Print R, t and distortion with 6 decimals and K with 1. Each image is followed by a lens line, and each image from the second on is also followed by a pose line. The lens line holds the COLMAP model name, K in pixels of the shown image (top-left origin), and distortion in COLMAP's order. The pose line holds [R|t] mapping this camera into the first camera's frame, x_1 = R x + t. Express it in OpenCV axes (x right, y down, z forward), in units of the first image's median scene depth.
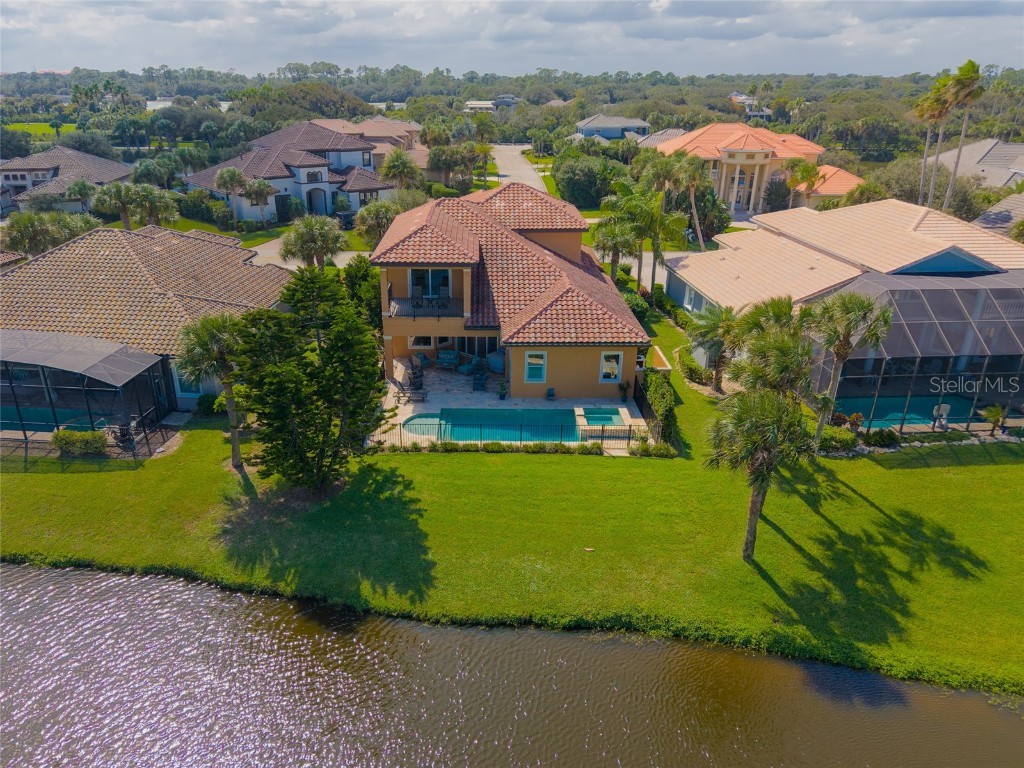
lens RADIAL K [[744.3, 0, 476.7], [0, 744.3, 412.5], [0, 0, 1]] dist [0.004886, -0.005350]
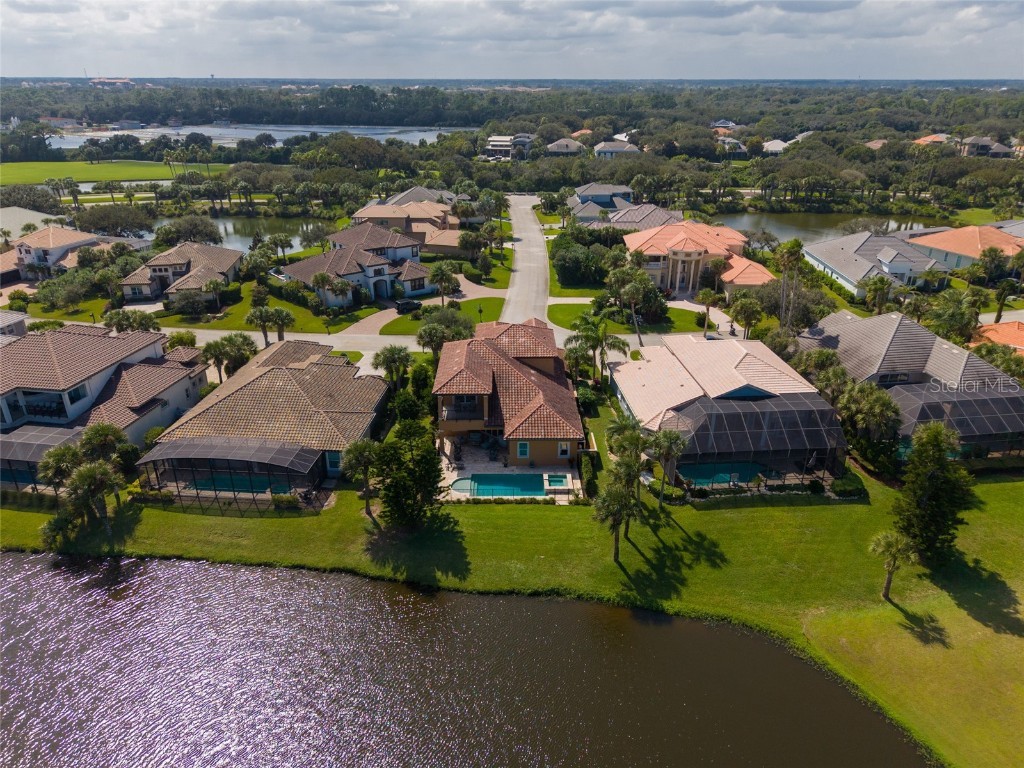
lens RADIAL K [[694.3, 0, 514.9], [0, 694.3, 383.1], [0, 0, 1]] dist [0.011373, -0.008612]
pose [[0.999788, -0.008601, 0.018727, 0.028028], [0.008736, 0.999936, -0.007177, -0.214742], [-0.018664, 0.007339, 0.999799, -0.709299]]
